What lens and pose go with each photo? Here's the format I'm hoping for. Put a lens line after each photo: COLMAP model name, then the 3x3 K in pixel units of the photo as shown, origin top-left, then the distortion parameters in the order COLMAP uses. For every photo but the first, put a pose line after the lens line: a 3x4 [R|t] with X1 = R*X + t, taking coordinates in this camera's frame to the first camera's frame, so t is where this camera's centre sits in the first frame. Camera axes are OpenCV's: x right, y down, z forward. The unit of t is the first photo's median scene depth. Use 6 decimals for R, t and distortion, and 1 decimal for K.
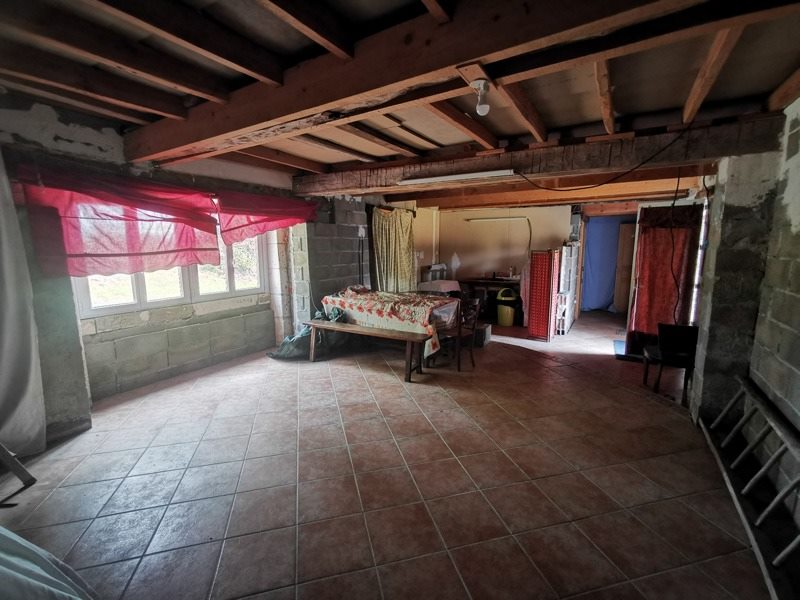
lens RADIAL K [[366.4, 0, 399.4], [0, 366.4, 300.8], [0, 0, 1]] dist [0.001144, 0.000073]
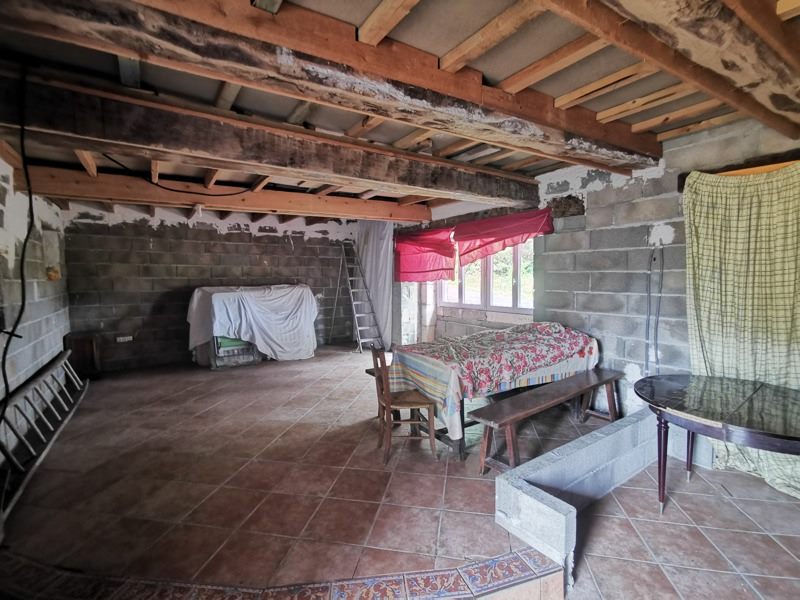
lens RADIAL K [[366.4, 0, 400.7], [0, 366.4, 297.7], [0, 0, 1]] dist [0.001144, 0.000073]
pose [[-0.422012, 0.064791, -0.904272, 0.797526], [-0.130070, 0.982797, 0.131119, -0.184779], [0.897211, 0.172952, -0.406325, 1.369314]]
